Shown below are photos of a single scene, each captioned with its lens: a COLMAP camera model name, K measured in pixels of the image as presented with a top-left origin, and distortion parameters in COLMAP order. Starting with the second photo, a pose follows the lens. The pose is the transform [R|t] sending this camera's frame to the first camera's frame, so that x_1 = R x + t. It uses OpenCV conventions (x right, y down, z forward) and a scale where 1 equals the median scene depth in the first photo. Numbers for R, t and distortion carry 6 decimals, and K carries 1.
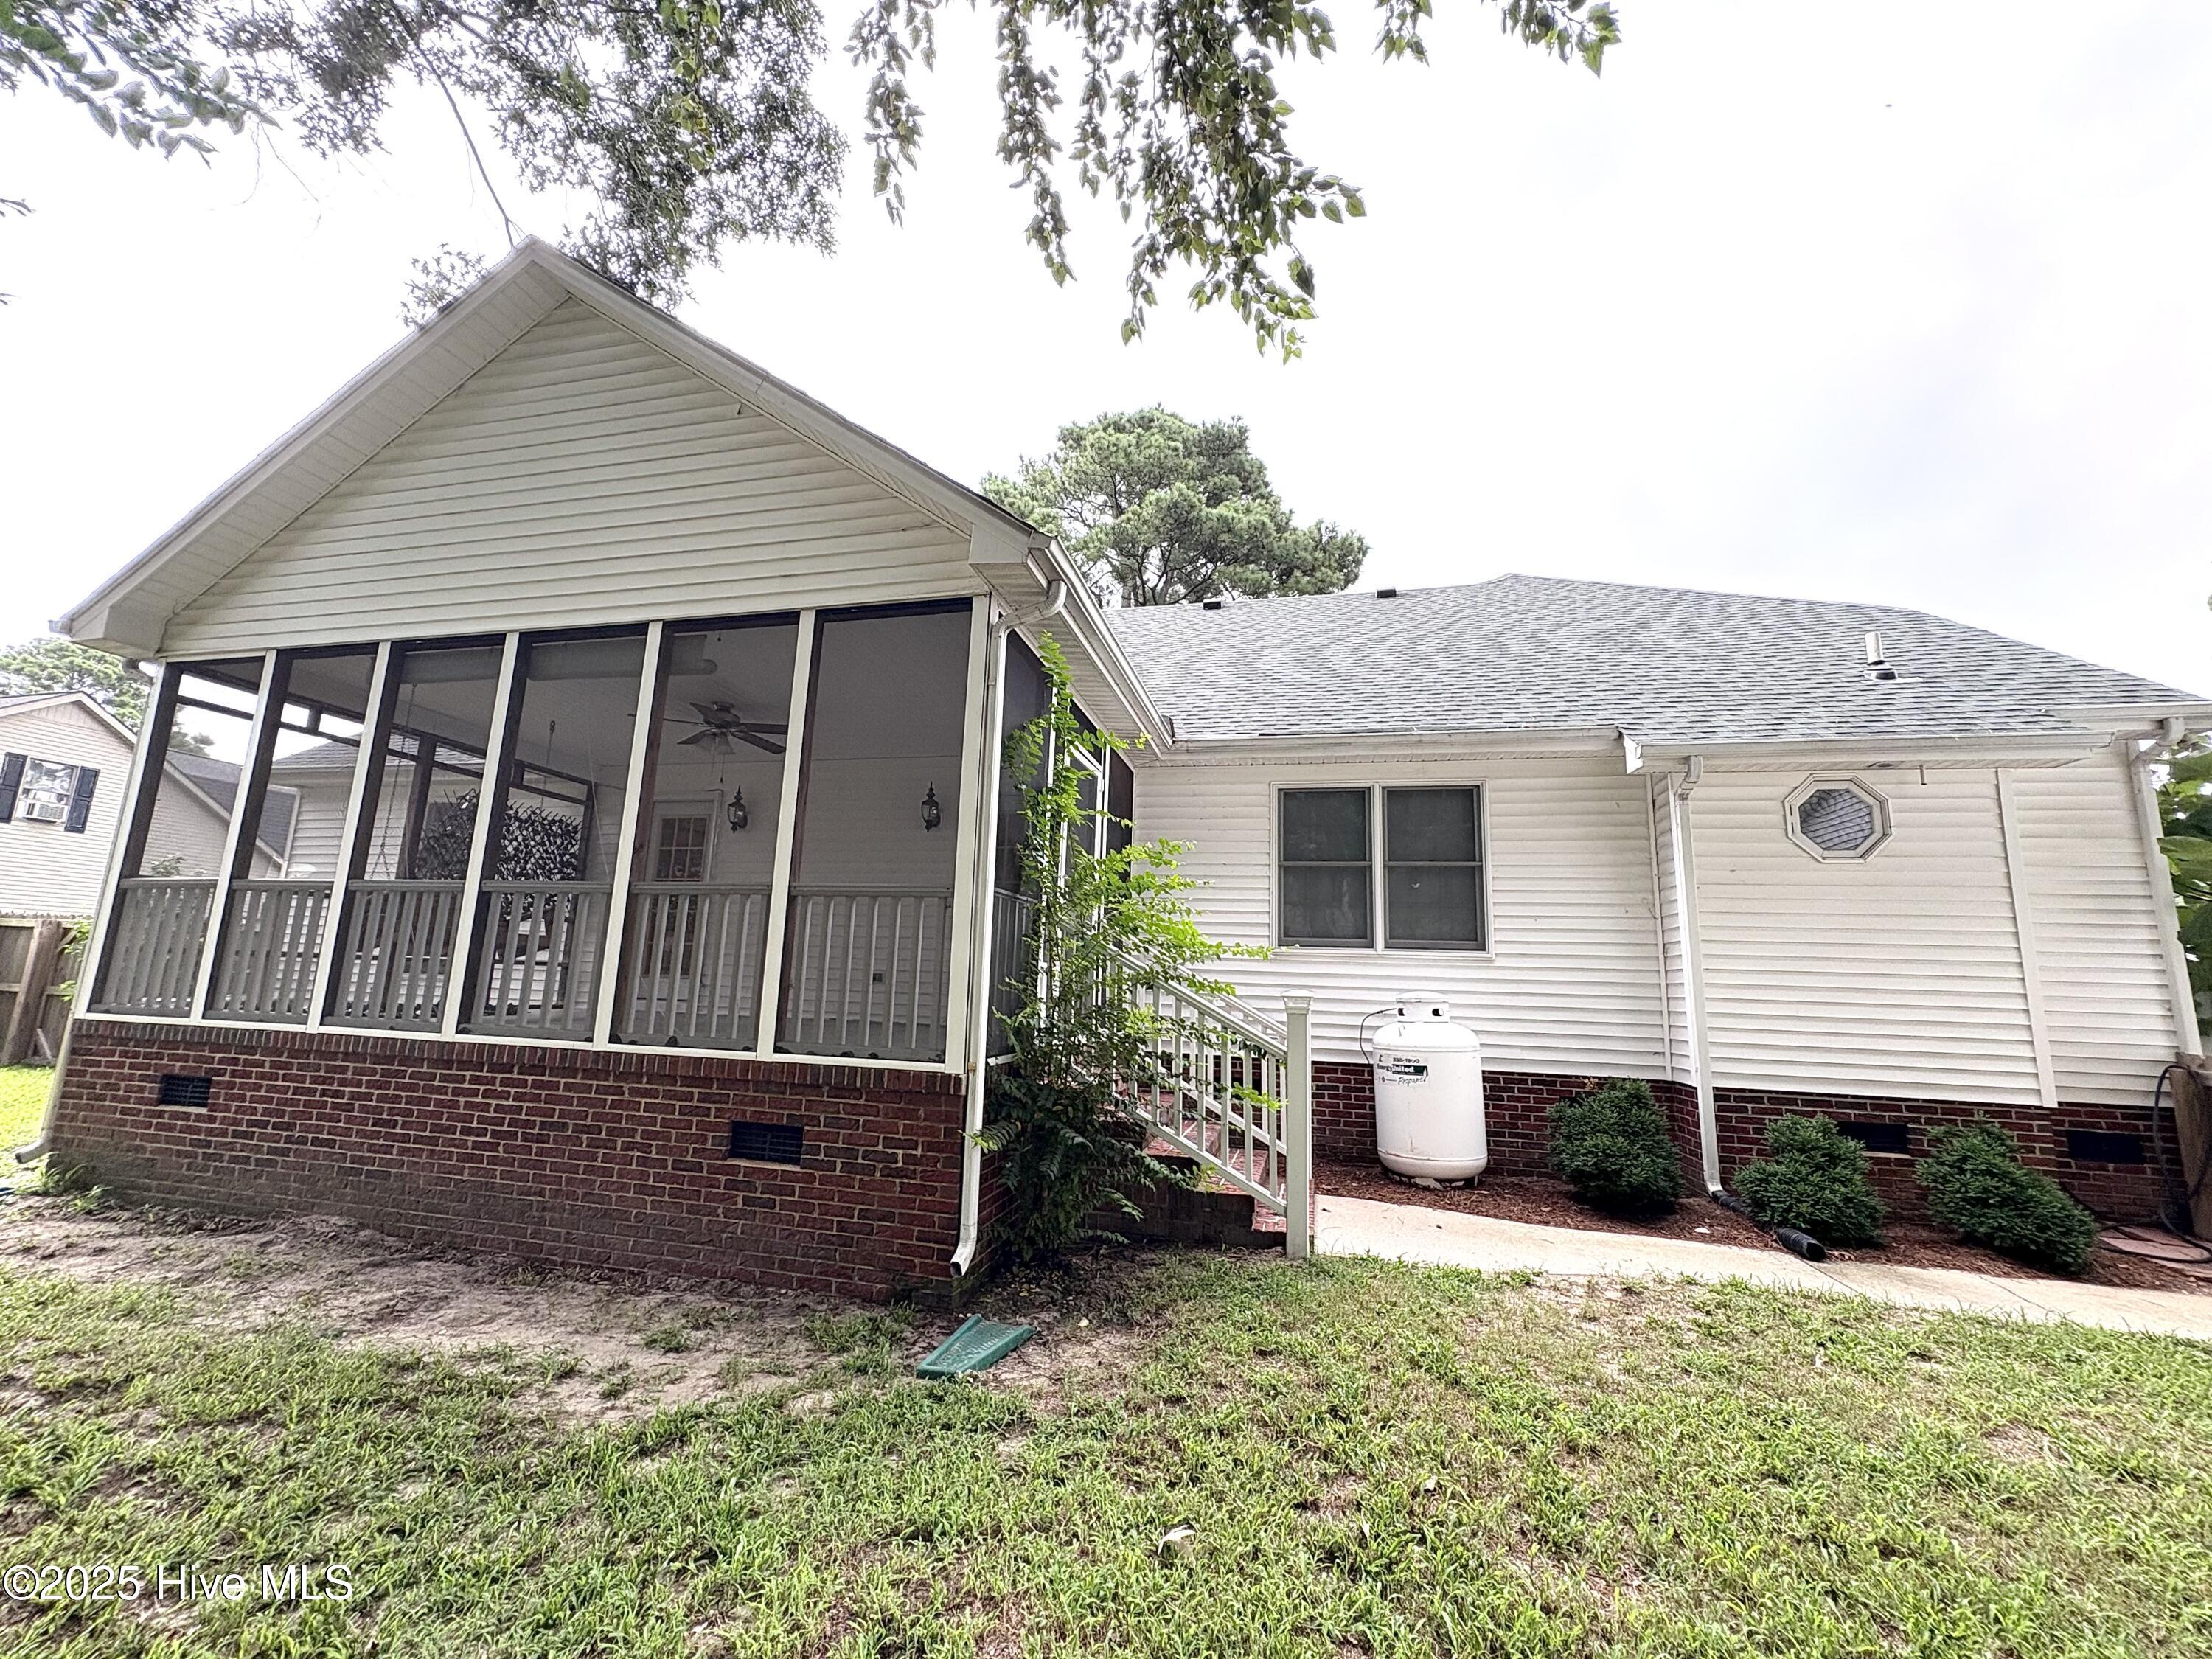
lens RADIAL K [[879.2, 0, 1111.6], [0, 879.2, 830.5], [0, 0, 1]] dist [0.001722, 0.000319]
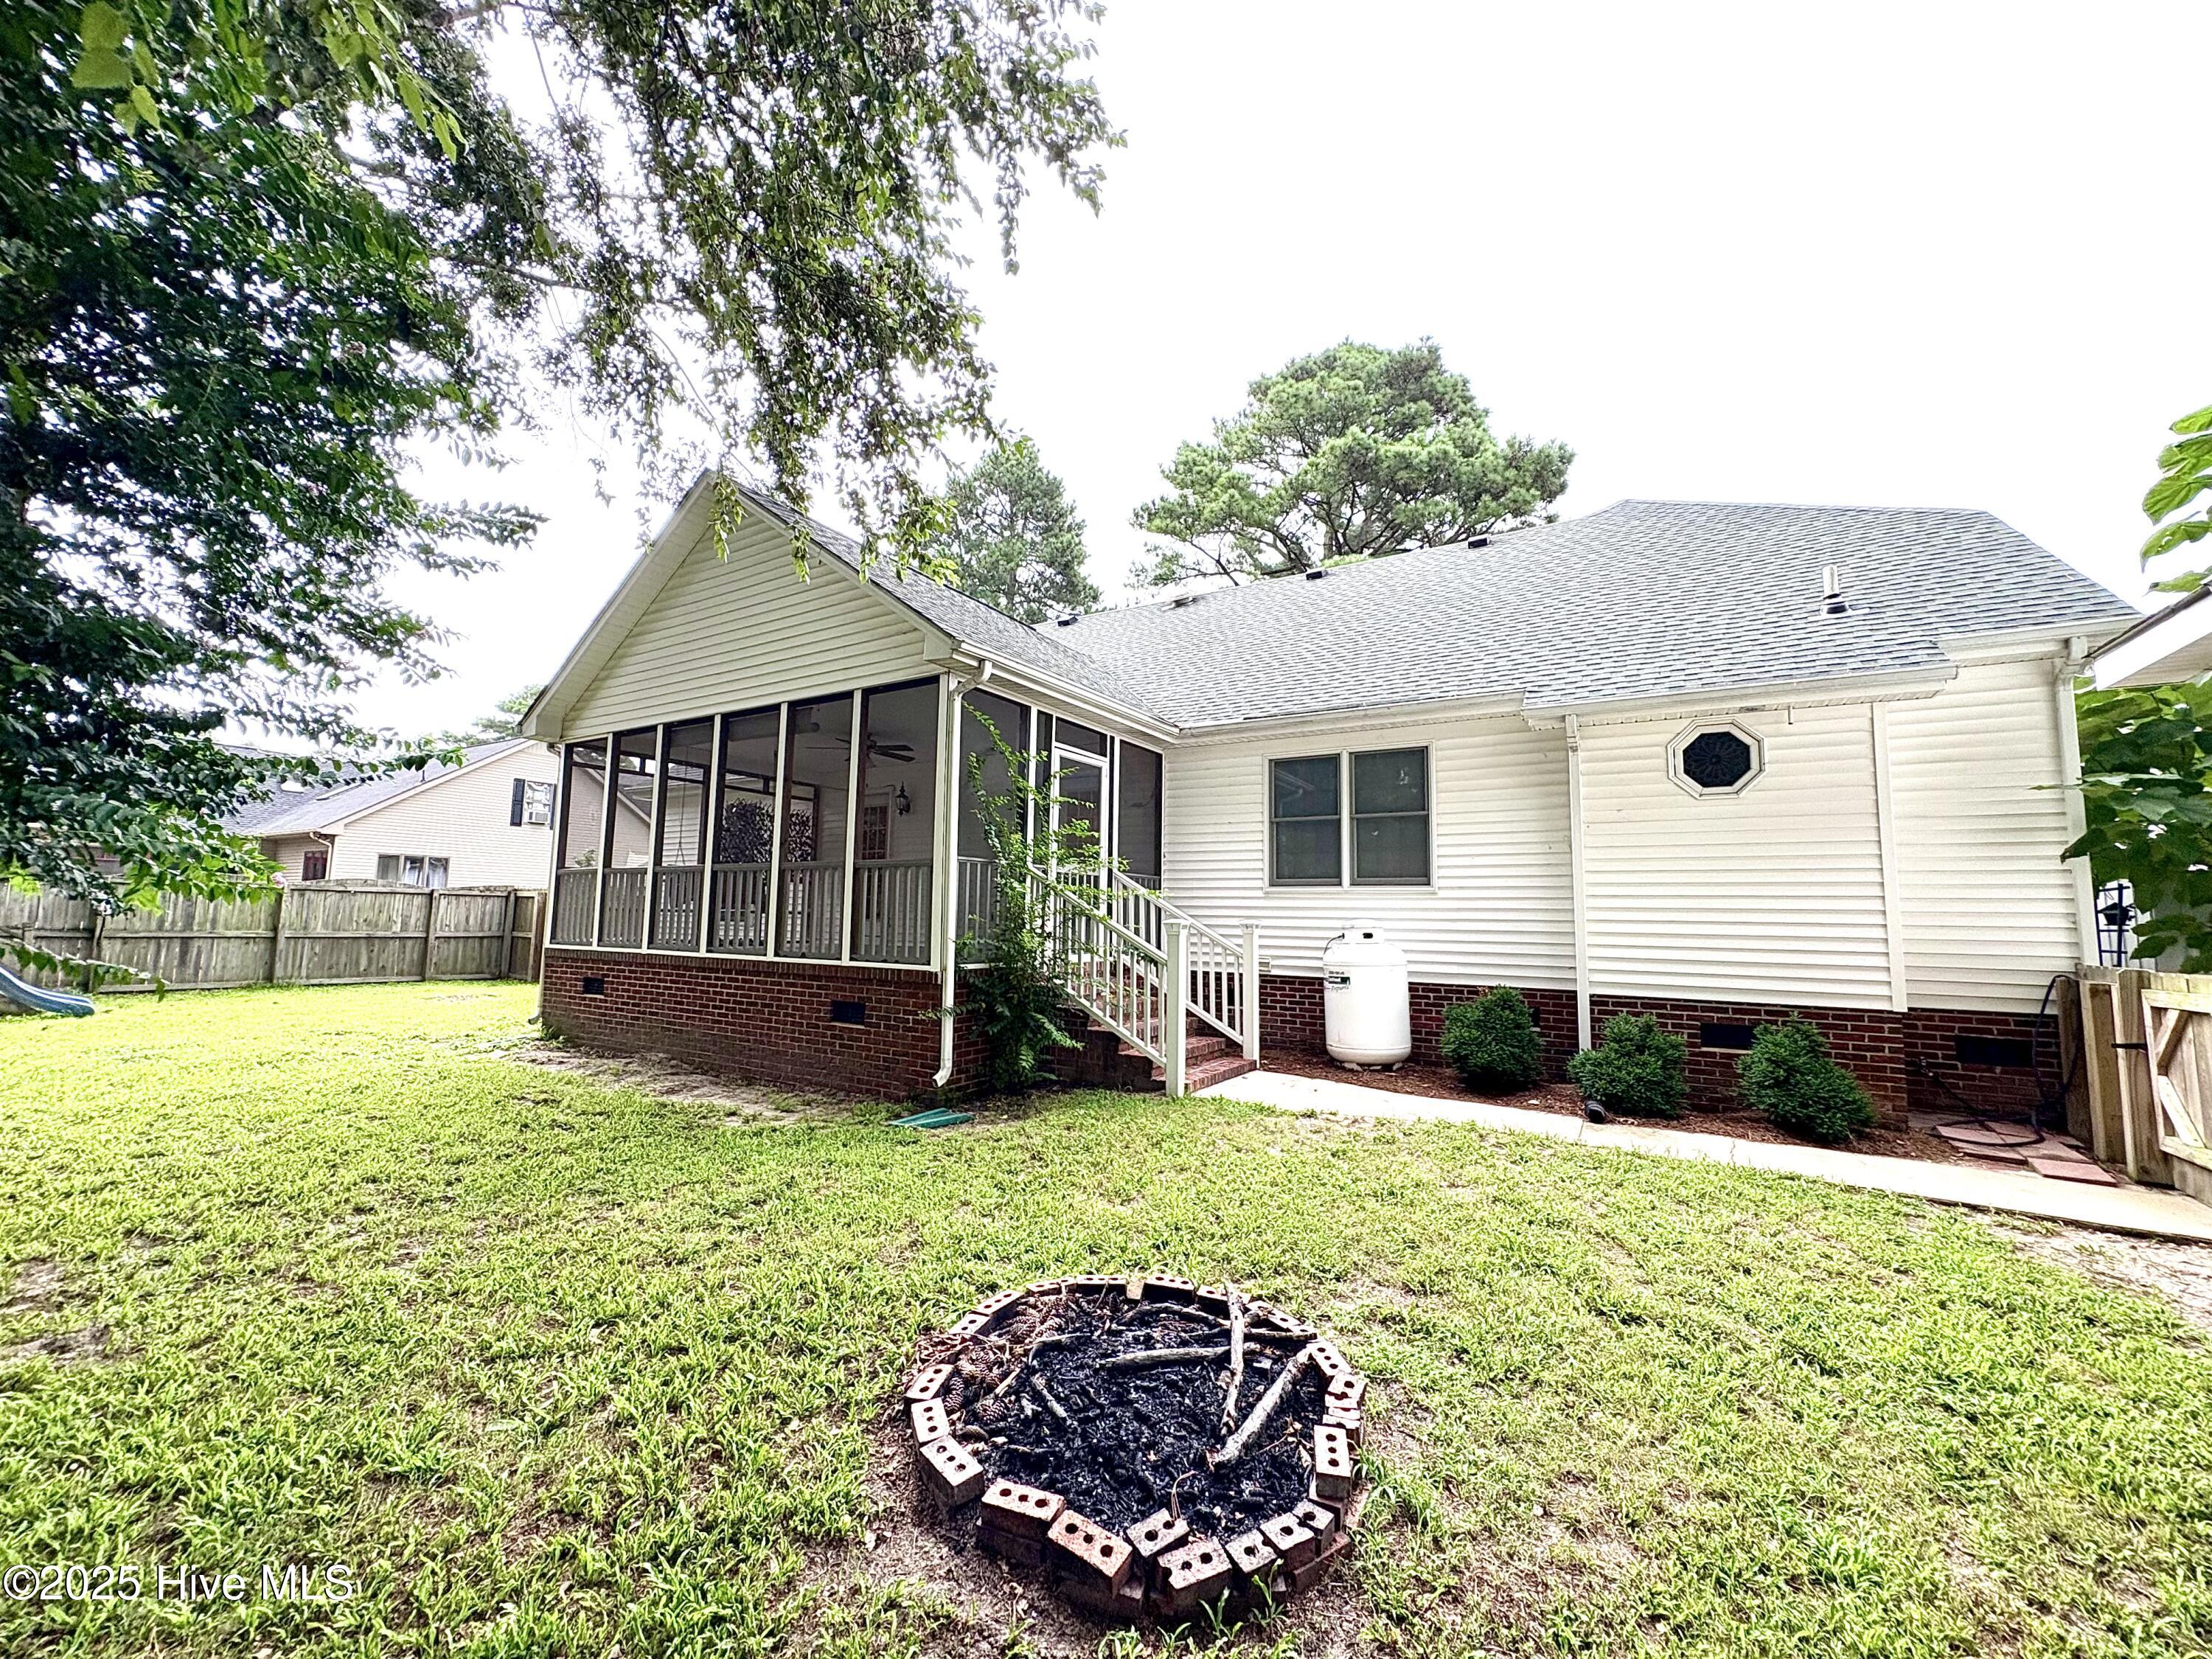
lens RADIAL K [[879.2, 0, 1113.1], [0, 879.2, 830.3], [0, 0, 1]] dist [0.001722, 0.000319]
pose [[0.950290, -0.050152, -0.307302, 0.448896], [0.069782, 0.996142, 0.053219, -0.037274], [0.303447, -0.072018, 0.950123, -0.310725]]
